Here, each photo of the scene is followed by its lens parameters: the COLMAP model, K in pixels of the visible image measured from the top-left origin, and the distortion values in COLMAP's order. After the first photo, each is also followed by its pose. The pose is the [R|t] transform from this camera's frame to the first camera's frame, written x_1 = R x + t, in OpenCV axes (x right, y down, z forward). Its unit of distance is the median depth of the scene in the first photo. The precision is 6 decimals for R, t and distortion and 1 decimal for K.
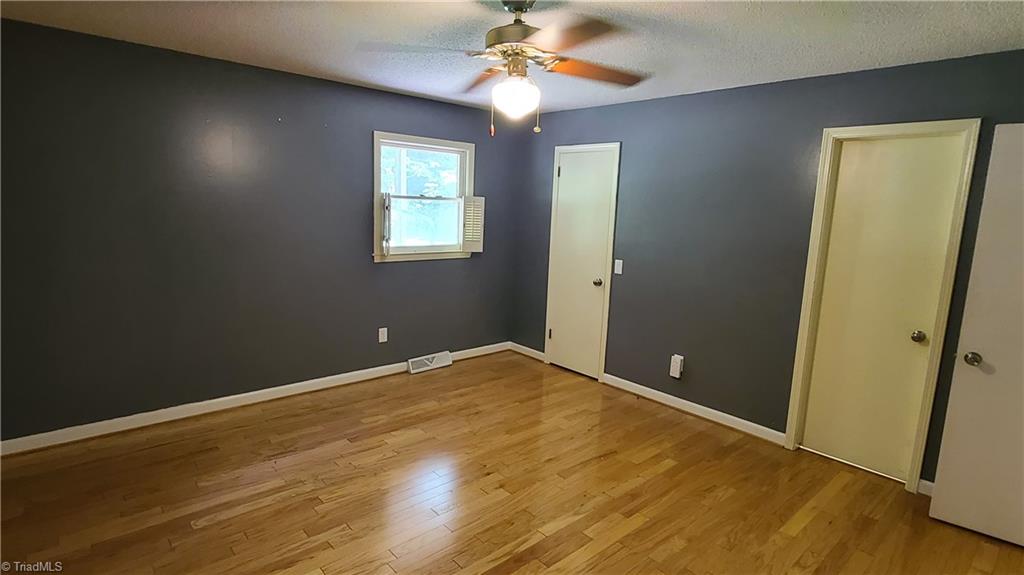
lens RADIAL K [[518.4, 0, 511.2], [0, 518.4, 282.2], [0, 0, 1]] dist [-0.001320, -0.000577]
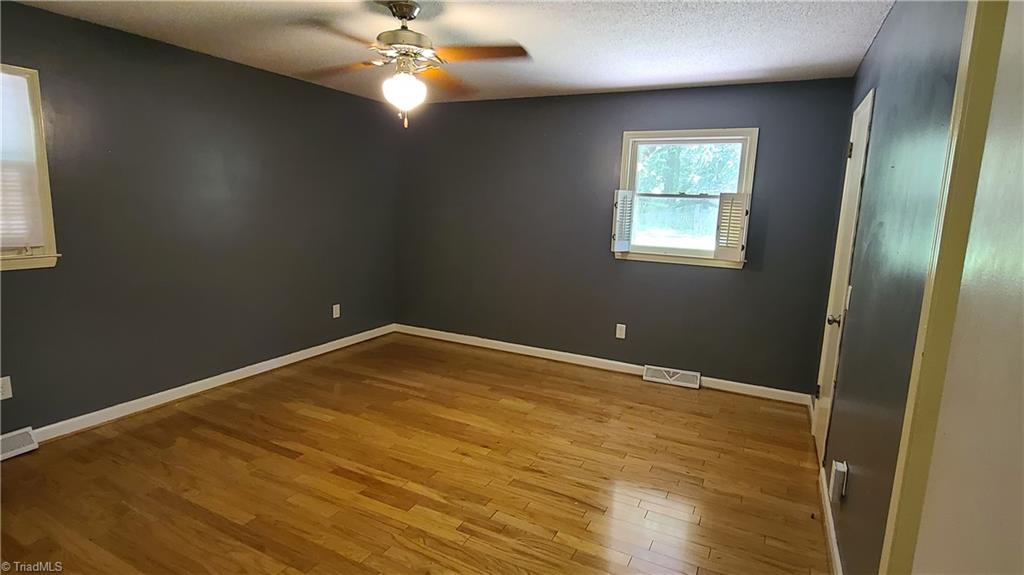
lens RADIAL K [[518.4, 0, 511.2], [0, 518.4, 289.8], [0, 0, 1]] dist [-0.001320, -0.000577]
pose [[0.369194, 0.134353, -0.919589, 0.659425], [-0.162122, 0.983634, 0.078622, -0.025852], [0.915102, 0.120059, 0.384934, 0.442110]]
